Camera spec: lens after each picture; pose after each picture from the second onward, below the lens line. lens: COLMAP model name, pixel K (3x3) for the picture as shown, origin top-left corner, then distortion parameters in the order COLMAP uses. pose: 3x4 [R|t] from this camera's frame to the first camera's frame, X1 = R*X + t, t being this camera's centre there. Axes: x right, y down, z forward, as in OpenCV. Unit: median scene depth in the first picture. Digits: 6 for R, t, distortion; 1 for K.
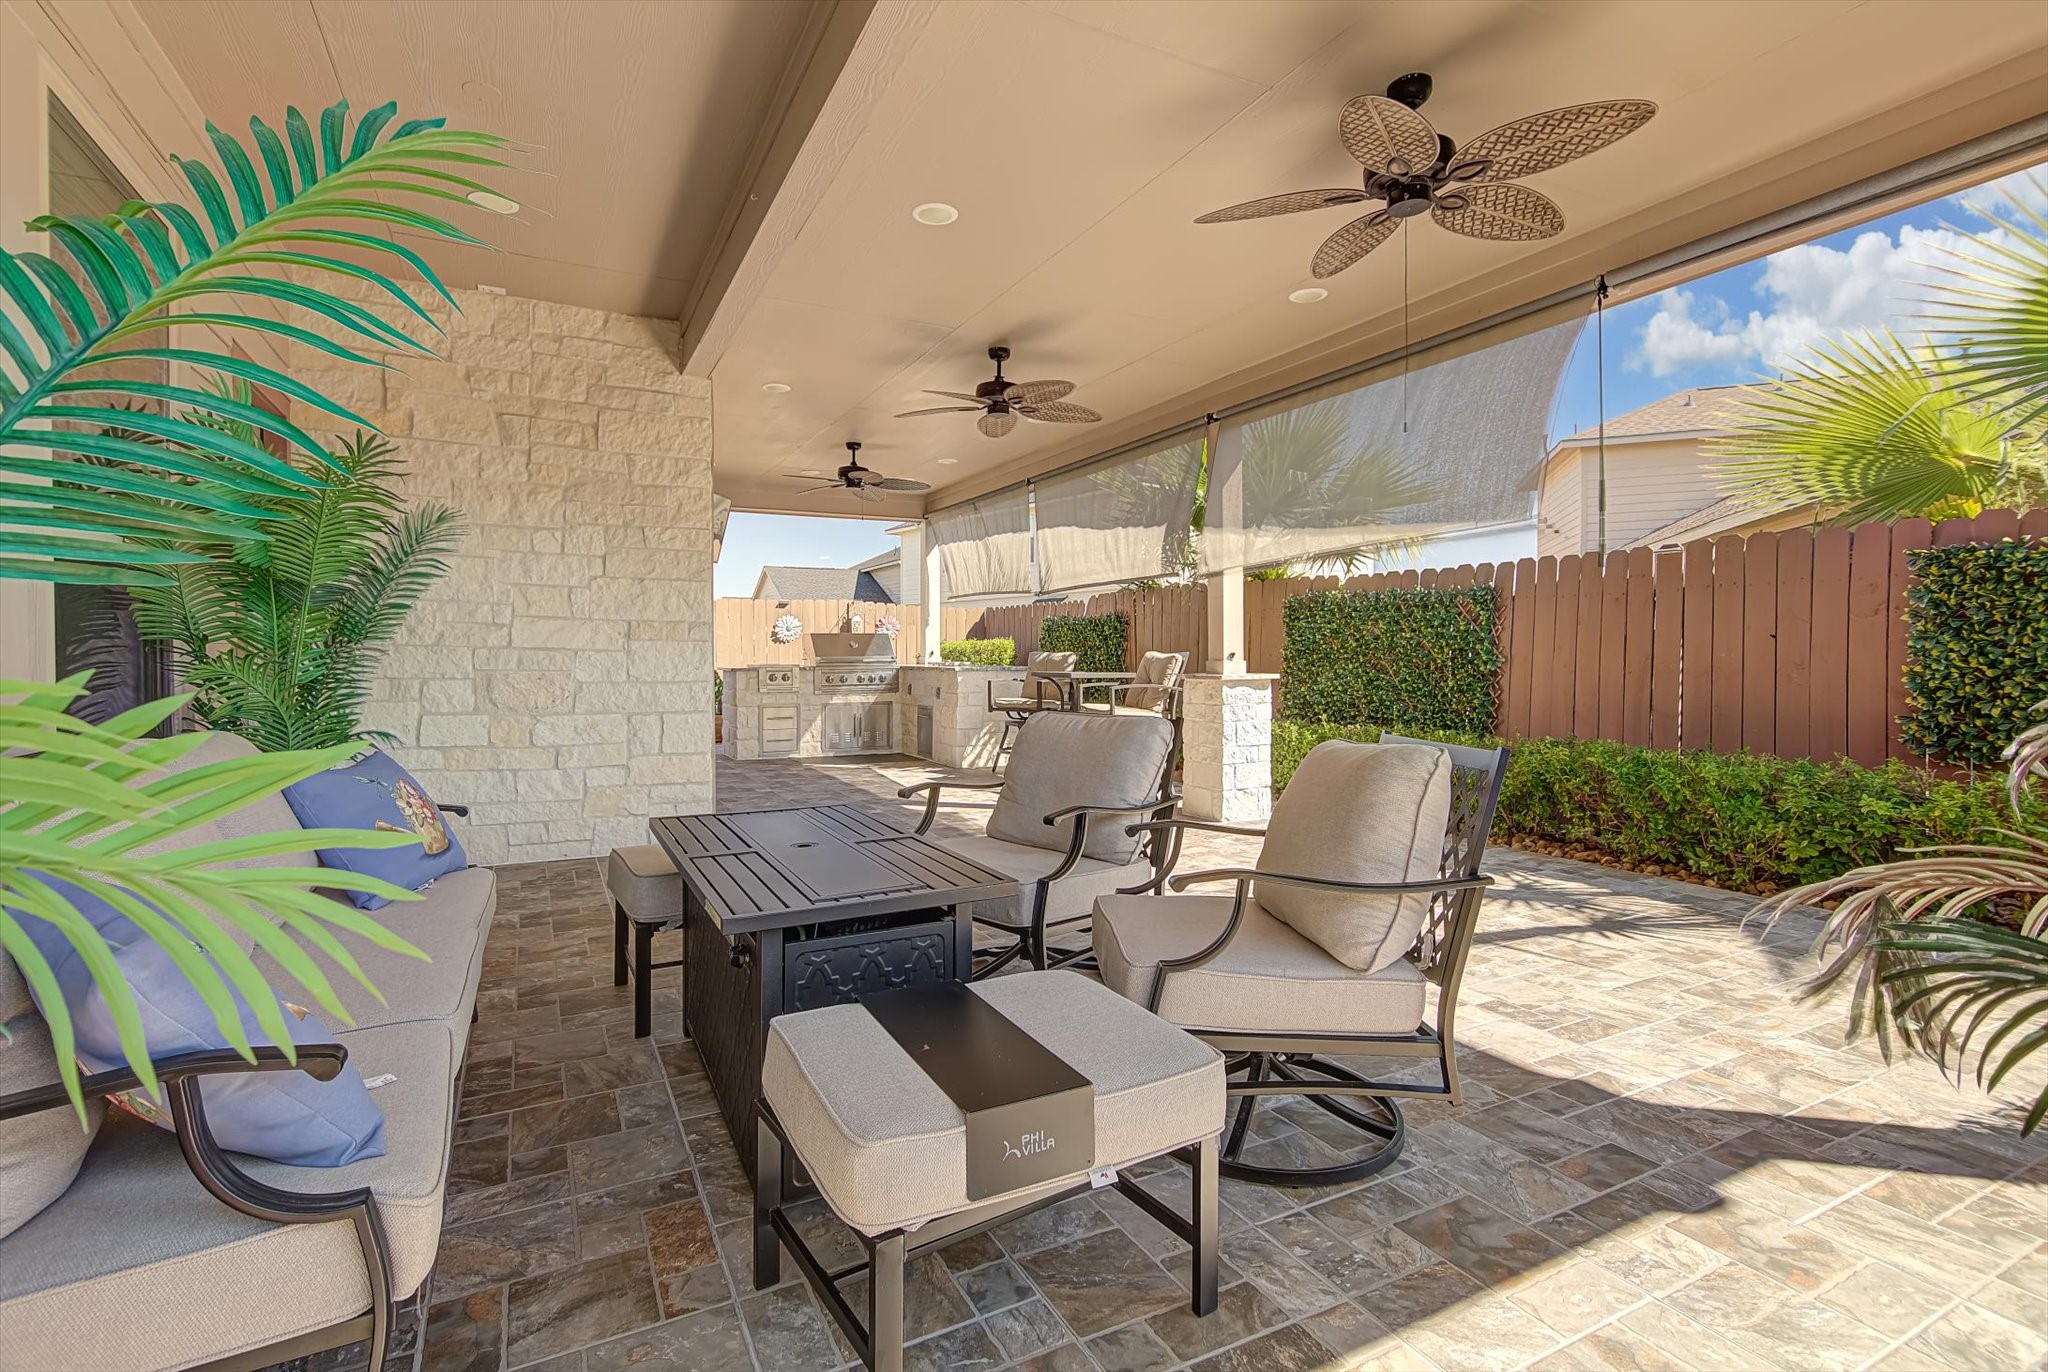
lens RADIAL K [[906.7, 0, 992.7], [0, 906.7, 659.2], [0, 0, 1]] dist [0.009785, 0.000267]
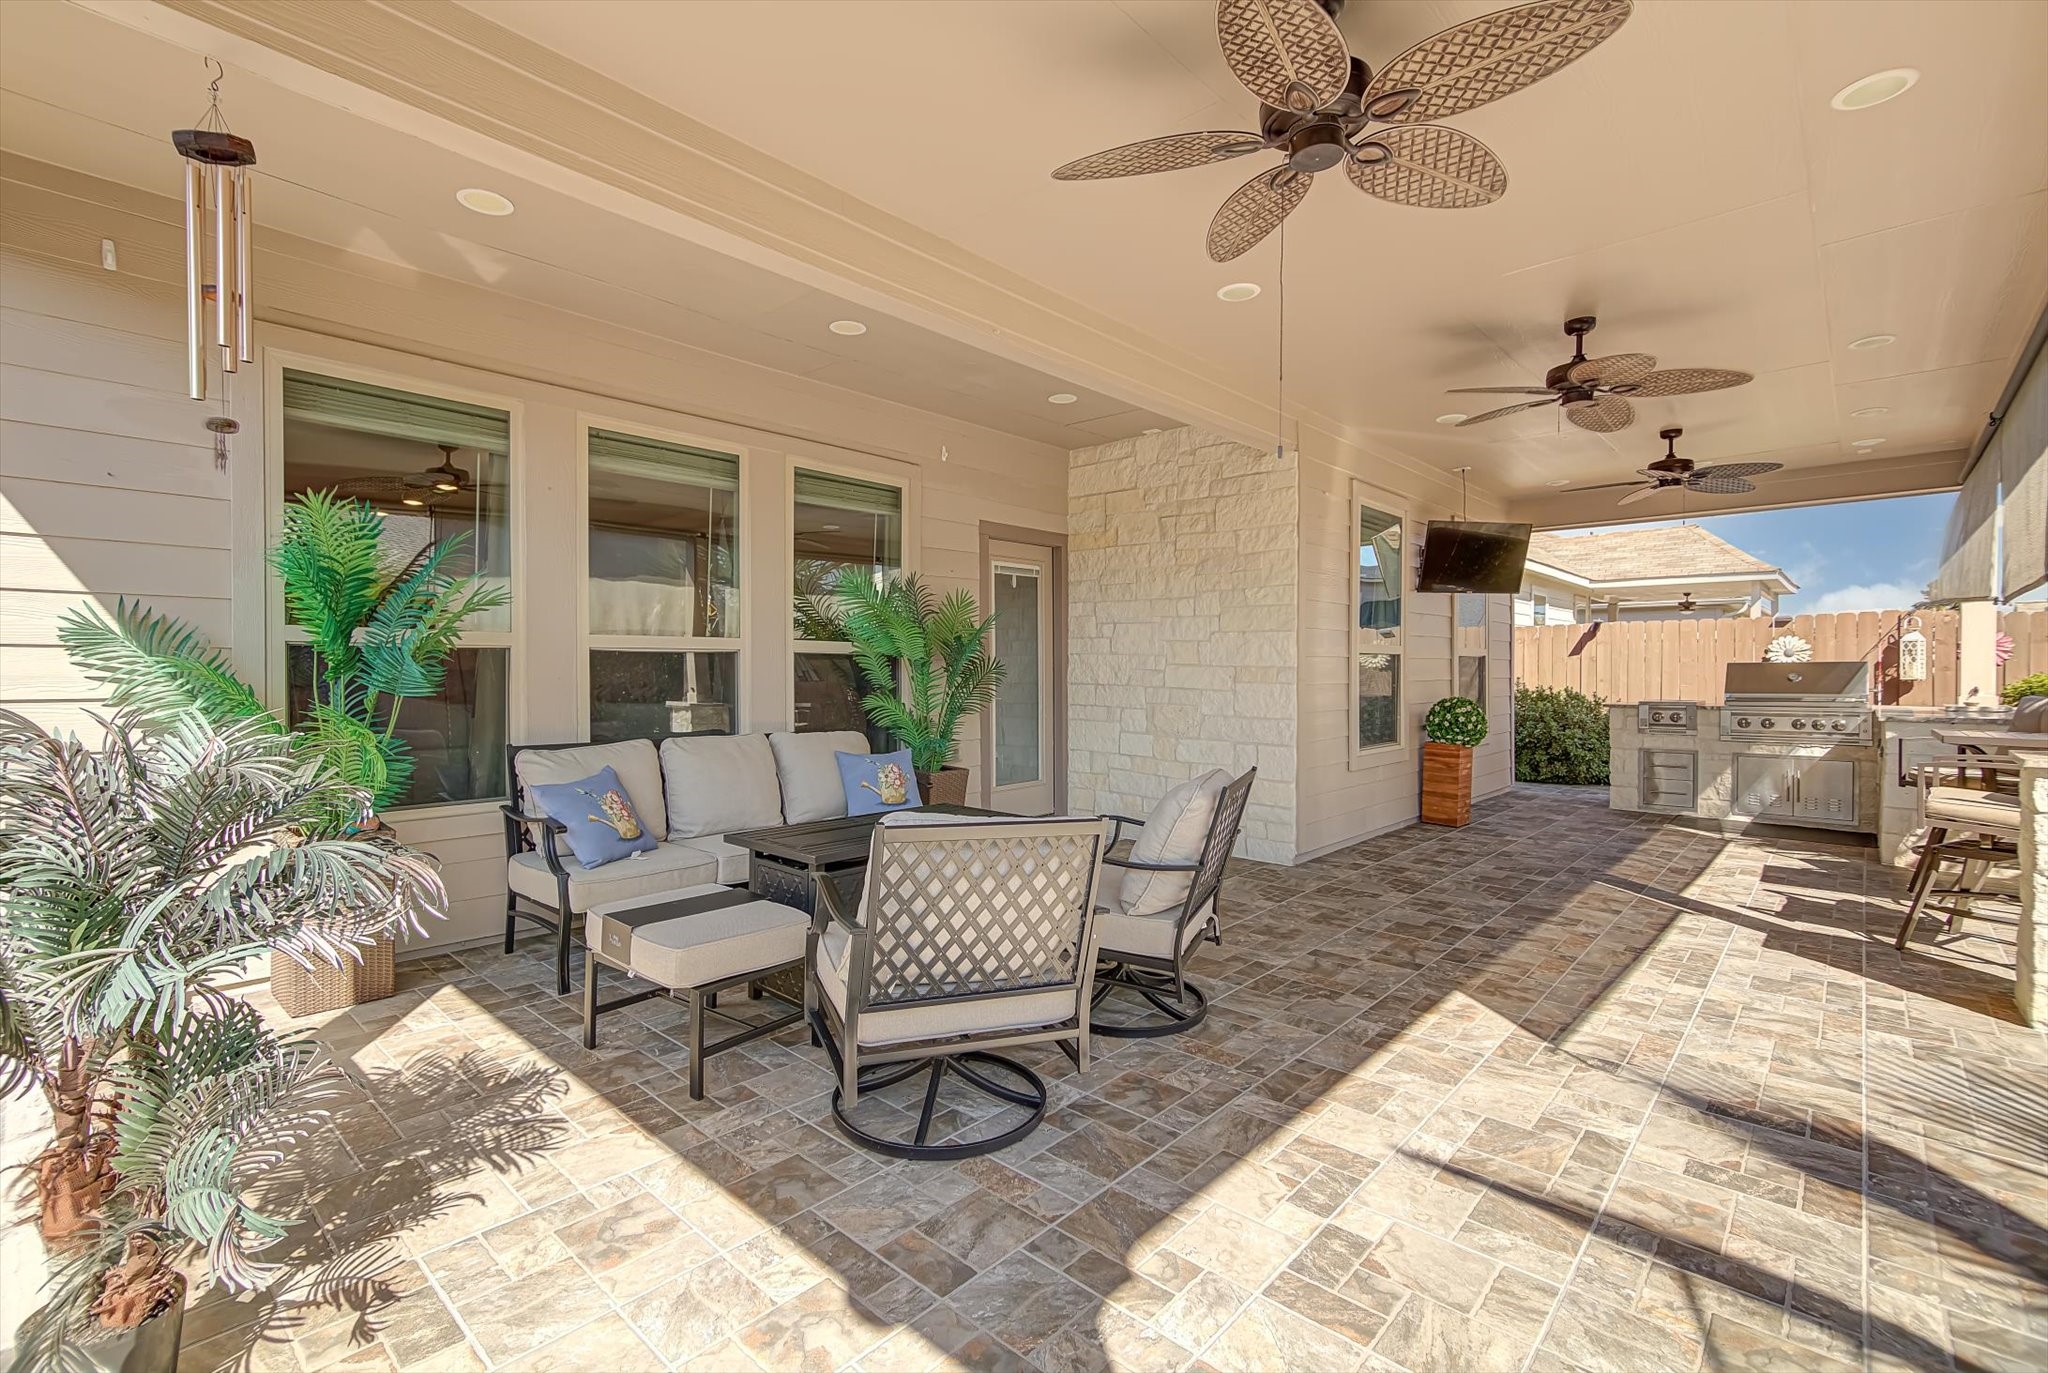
lens RADIAL K [[906.7, 0, 1032.6], [0, 906.7, 681.8], [0, 0, 1]] dist [0.009785, 0.000267]
pose [[0.375706, 0.015356, -0.926612, 0.652369], [-0.009164, 0.999875, 0.012855, -0.035992], [0.926694, 0.003662, 0.375800, 0.295865]]
